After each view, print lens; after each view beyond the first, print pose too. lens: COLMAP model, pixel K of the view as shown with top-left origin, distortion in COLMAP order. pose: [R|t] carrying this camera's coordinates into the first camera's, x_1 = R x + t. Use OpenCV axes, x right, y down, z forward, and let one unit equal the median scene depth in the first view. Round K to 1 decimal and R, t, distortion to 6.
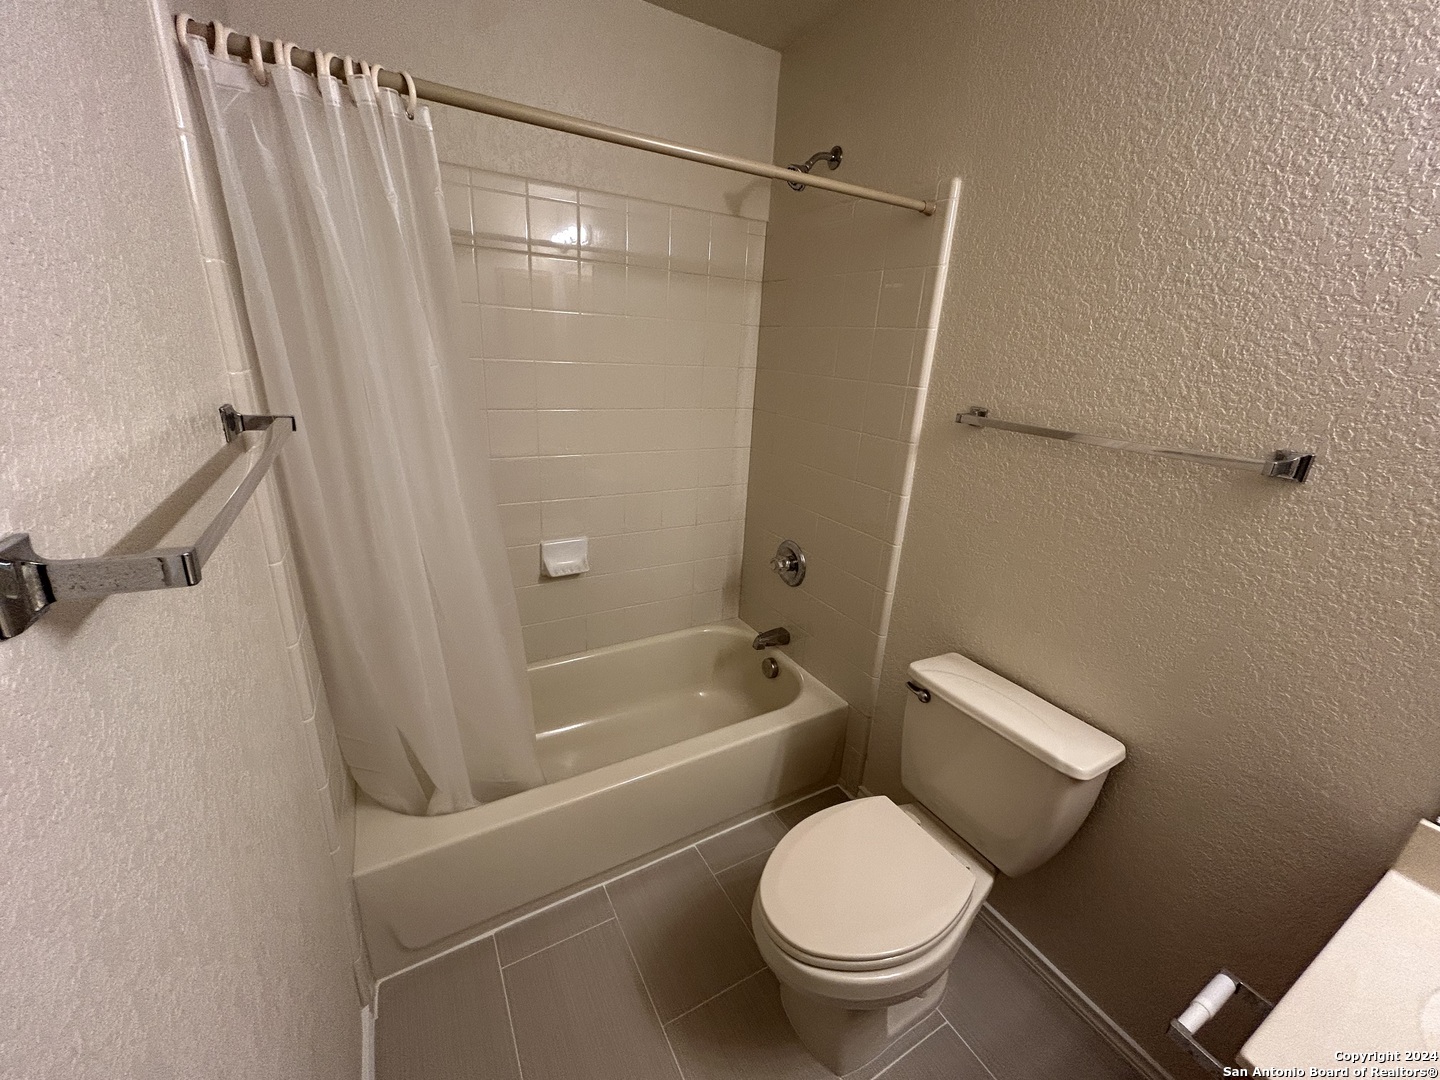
lens RADIAL K [[577.8, 0, 720.9], [0, 577.8, 533.7], [0, 0, 1]] dist [0.000444, 0.001400]
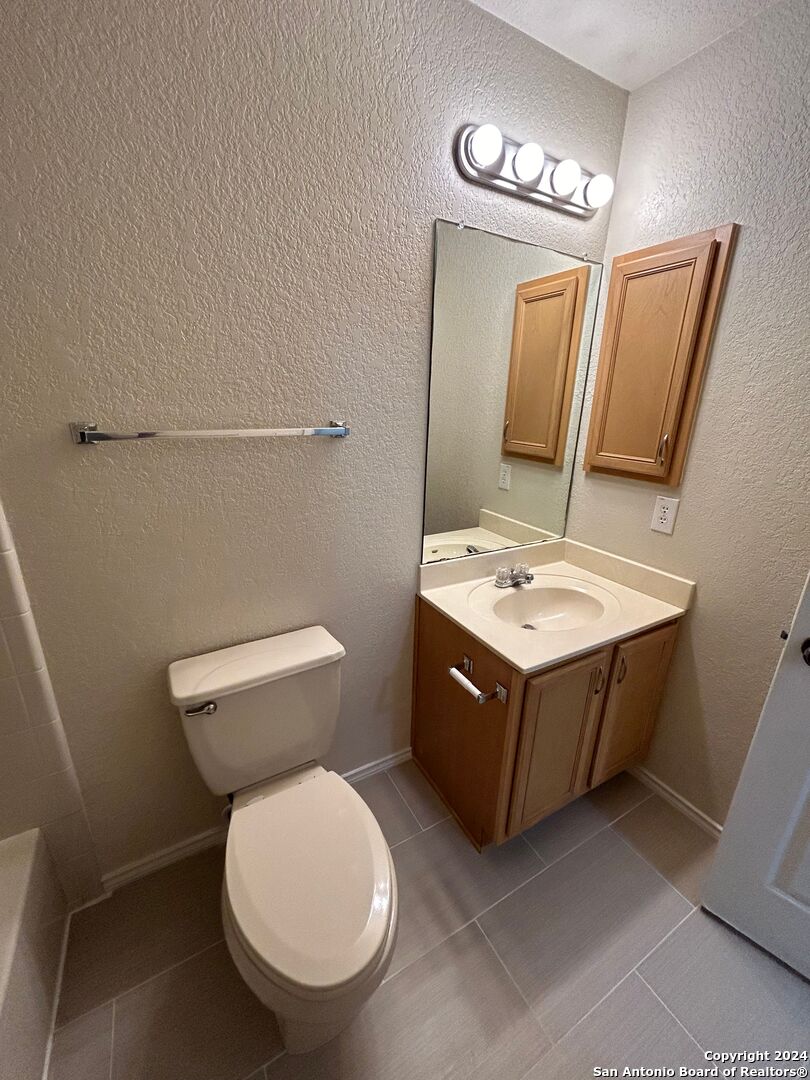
lens RADIAL K [[433.4, 0, 406.6], [0, 433.4, 542.9], [0, 0, 1]] dist [0.000444, 0.001400]
pose [[0.004363, -0.357752, 0.933807, -0.266473], [0.302048, 0.890670, 0.339815, -0.138003], [-0.953283, 0.280572, 0.111944, 0.532986]]
